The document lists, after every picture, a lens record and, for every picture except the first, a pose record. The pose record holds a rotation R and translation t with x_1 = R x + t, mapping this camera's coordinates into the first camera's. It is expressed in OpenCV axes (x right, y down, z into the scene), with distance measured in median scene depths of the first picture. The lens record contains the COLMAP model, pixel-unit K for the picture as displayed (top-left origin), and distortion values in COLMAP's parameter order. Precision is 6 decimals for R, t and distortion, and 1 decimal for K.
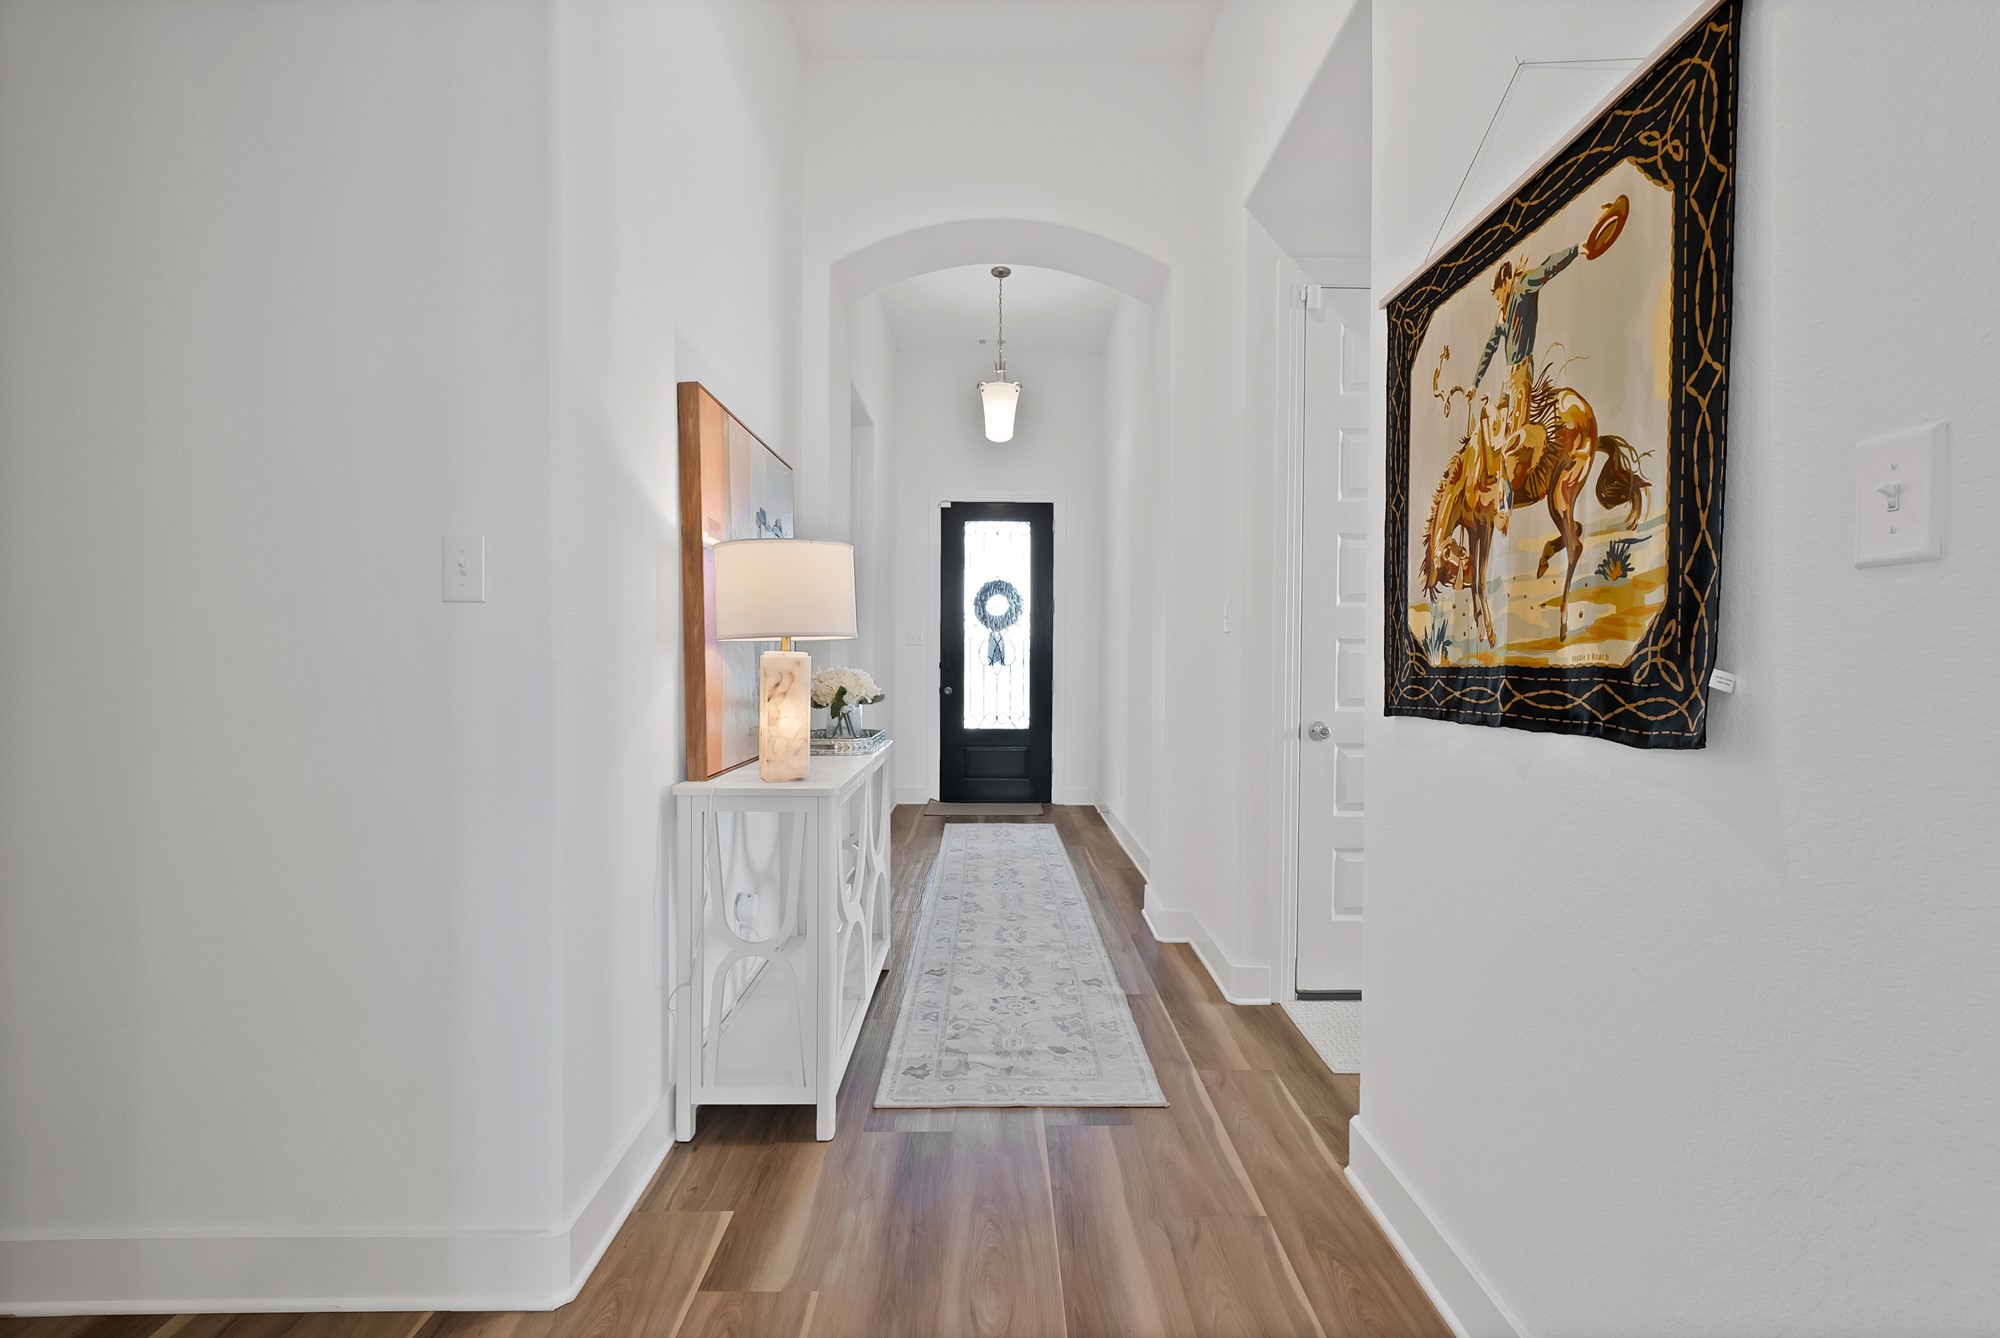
lens RADIAL K [[867.5, 0, 1015.5], [0, 867.5, 661.1], [0, 0, 1]] dist [0.001059, -0.000772]
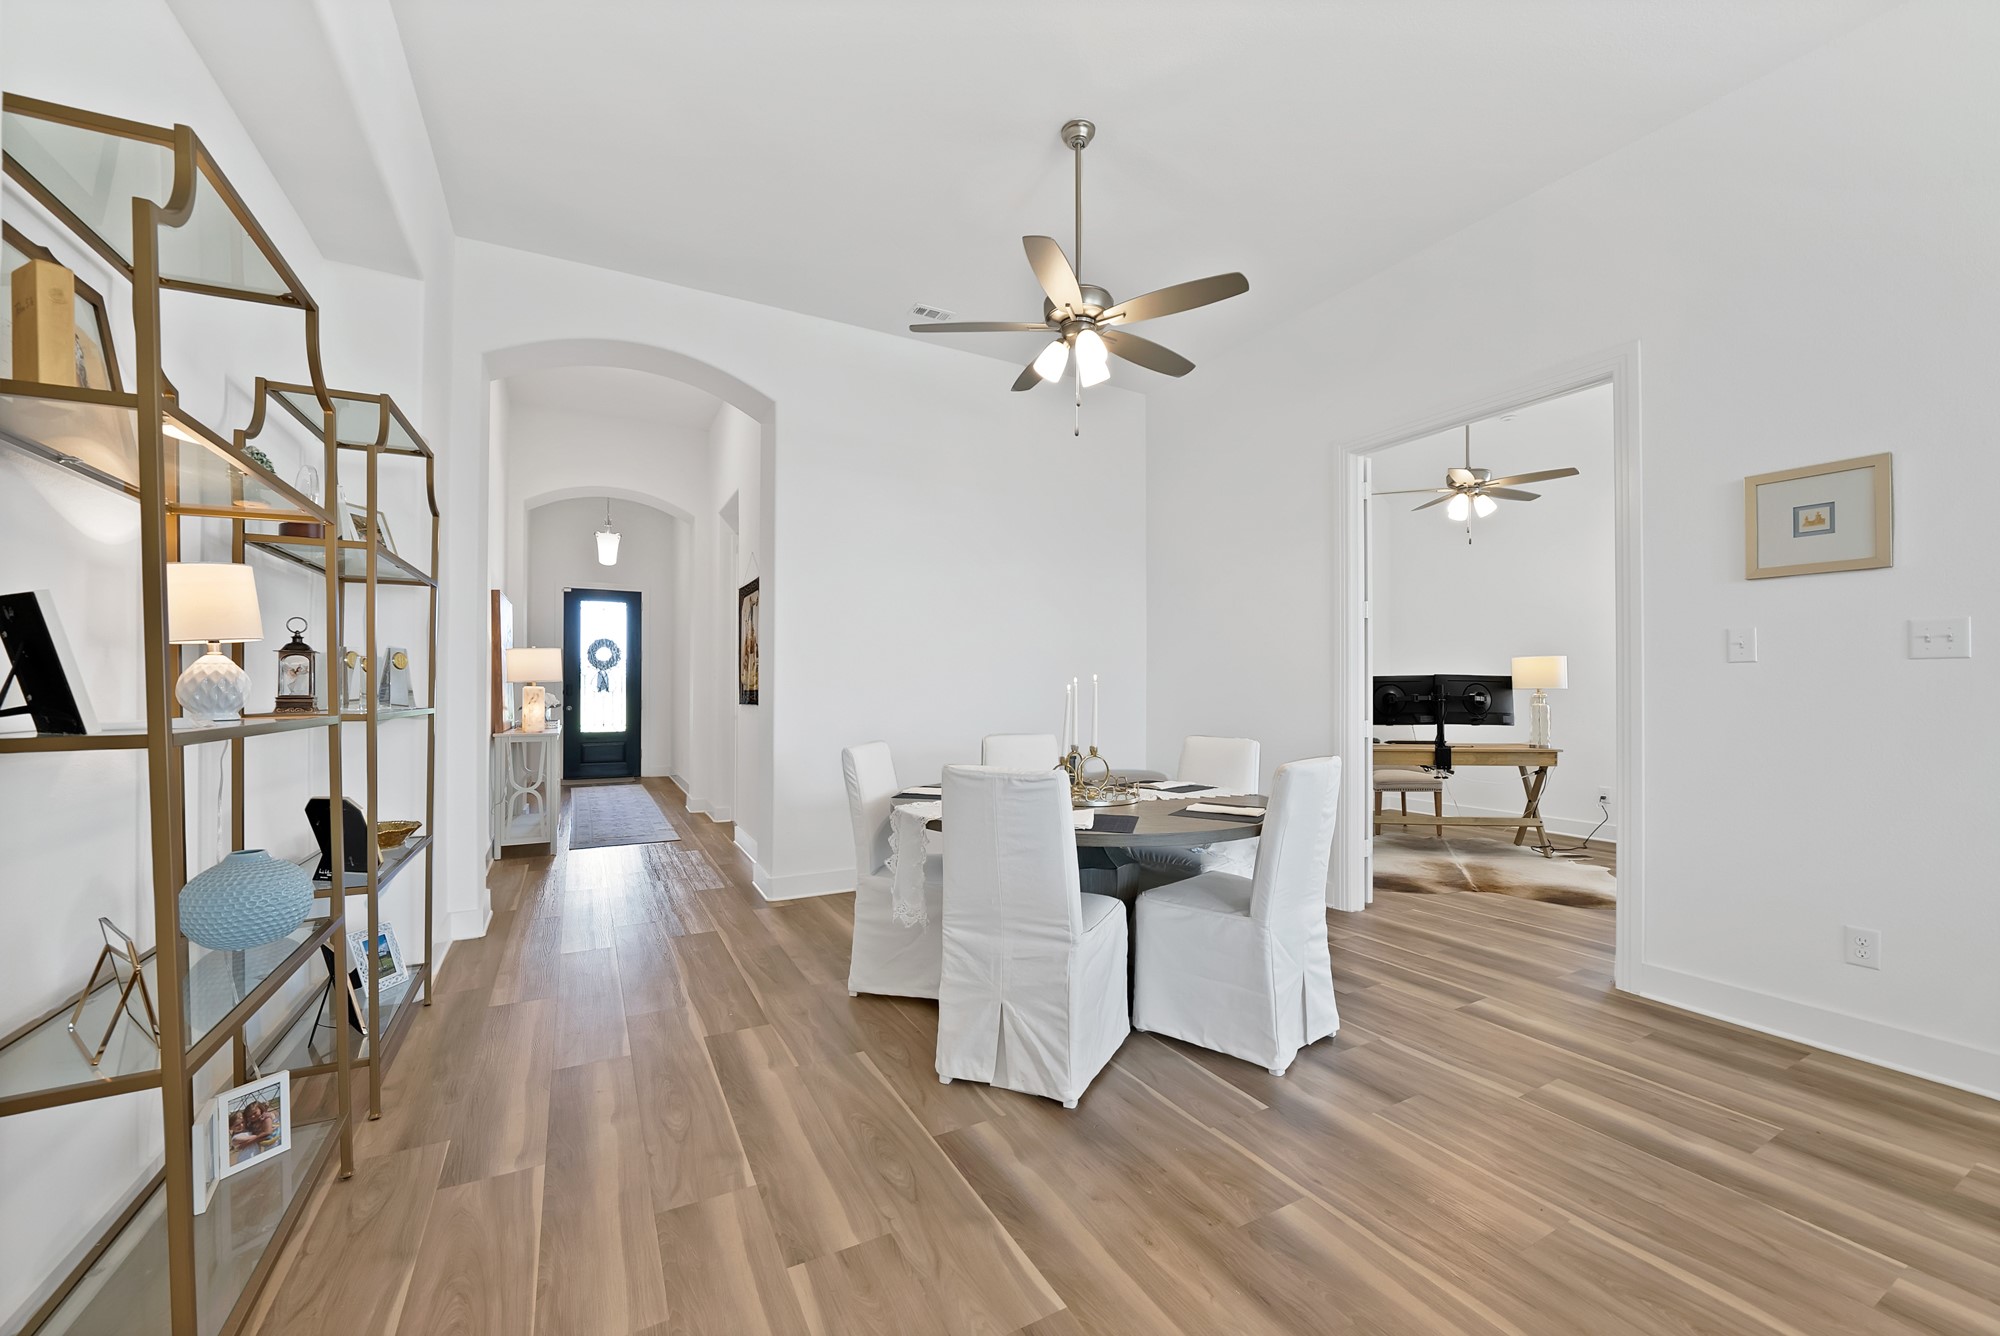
lens RADIAL K [[776.8, 0, 1005.6], [0, 776.8, 682.7], [0, 0, 1]] dist [-0.012697, -0.000331]
pose [[0.888320, -0.000924, 0.459225, -0.018367], [0.003598, 0.999981, -0.004948, -0.002318], [-0.459211, 0.006047, 0.888306, -0.624941]]
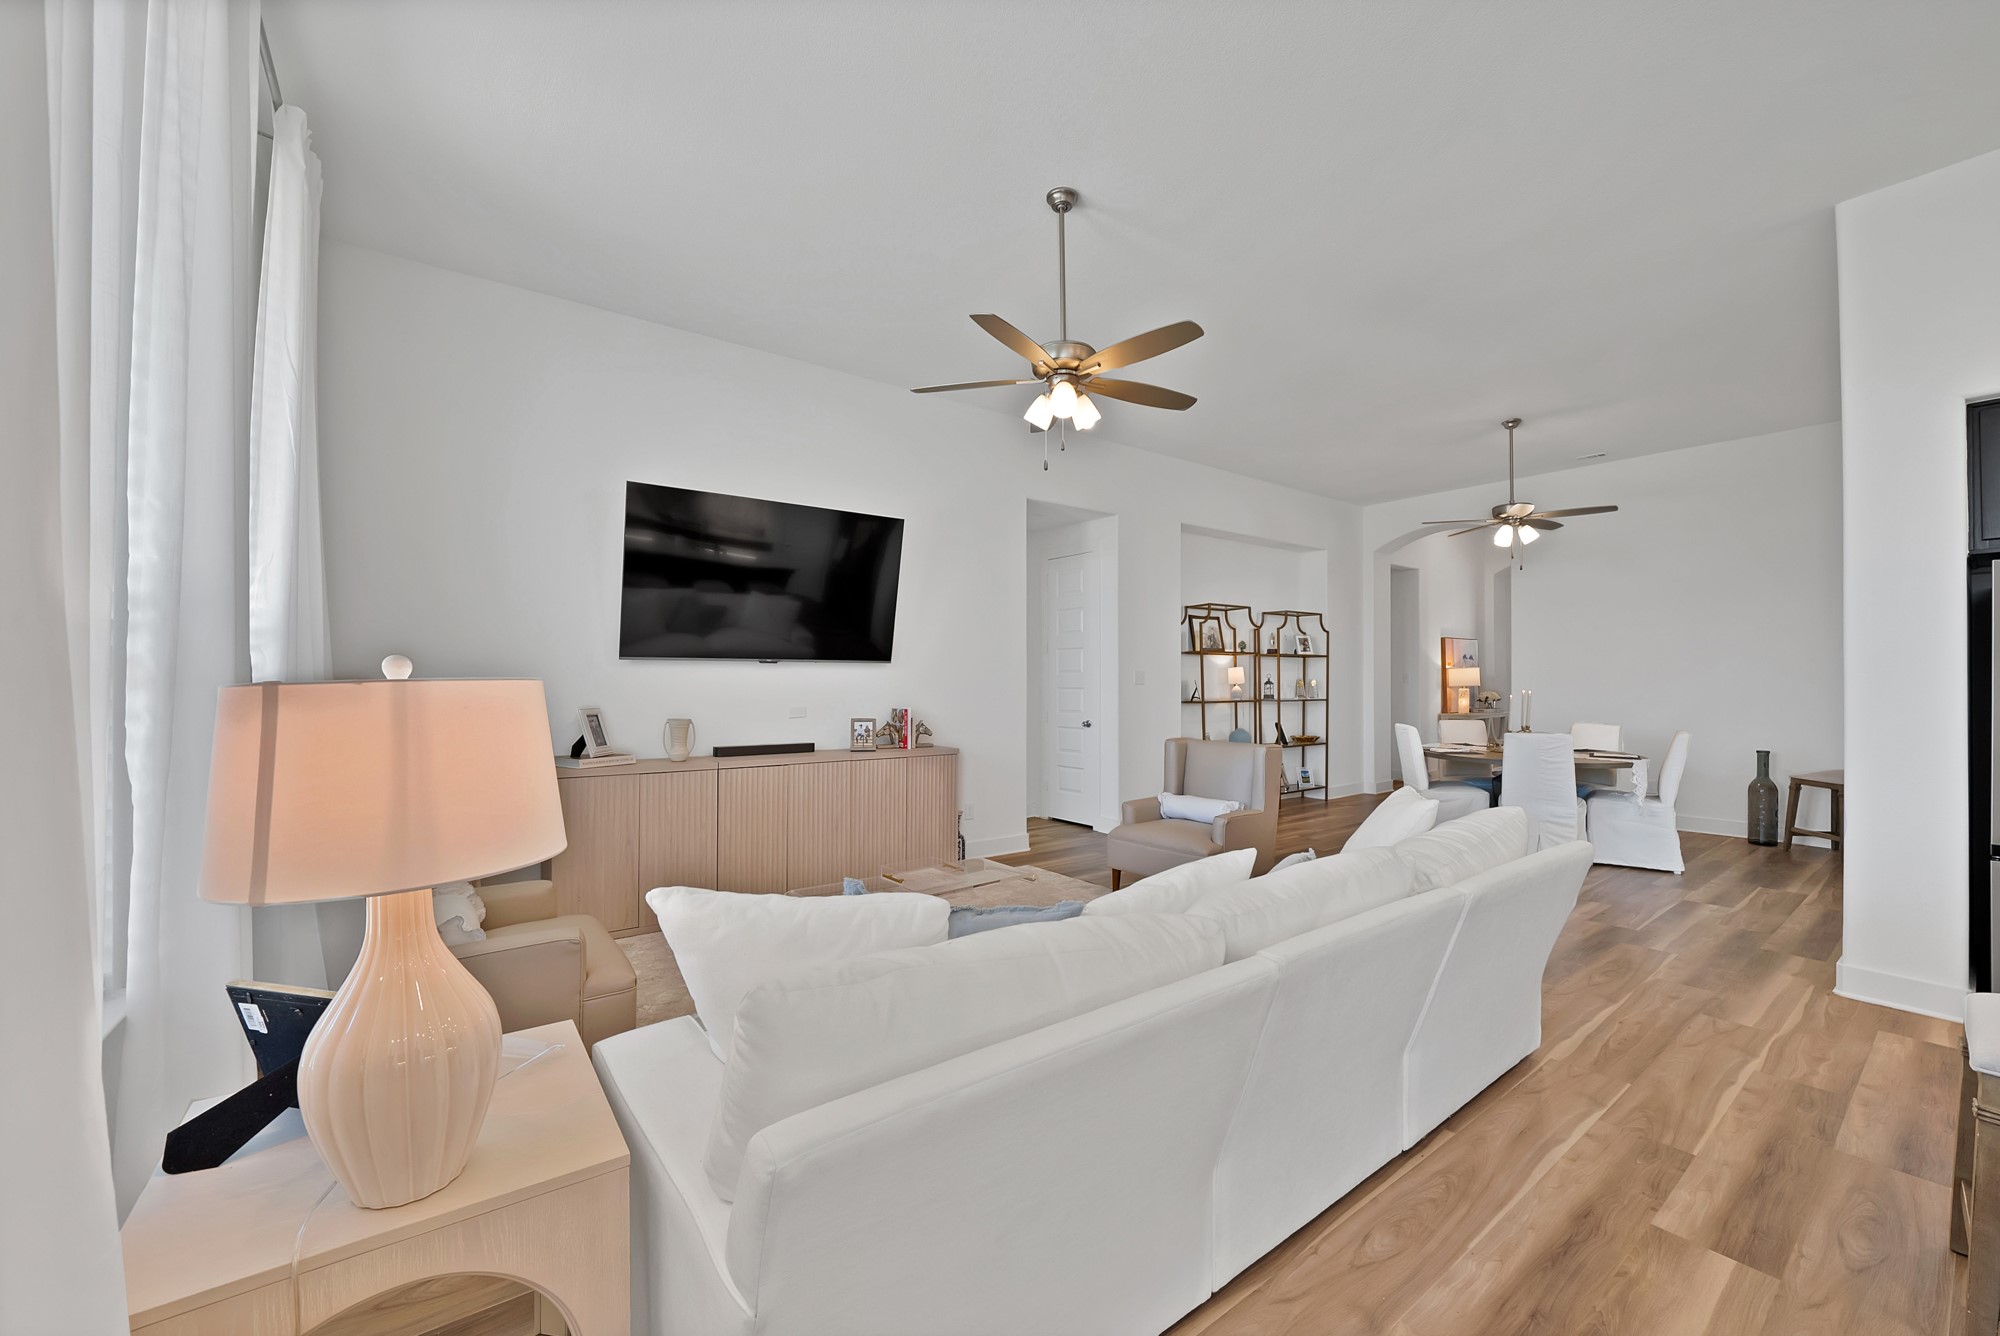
lens RADIAL K [[776.8, 0, 994.8], [0, 776.8, 674.6], [0, 0, 1]] dist [-0.012697, -0.000331]
pose [[0.579451, -0.012466, -0.814912, 0.594300], [0.006706, 0.999922, -0.010528, -0.021224], [0.814980, 0.000636, 0.579489, -1.249361]]
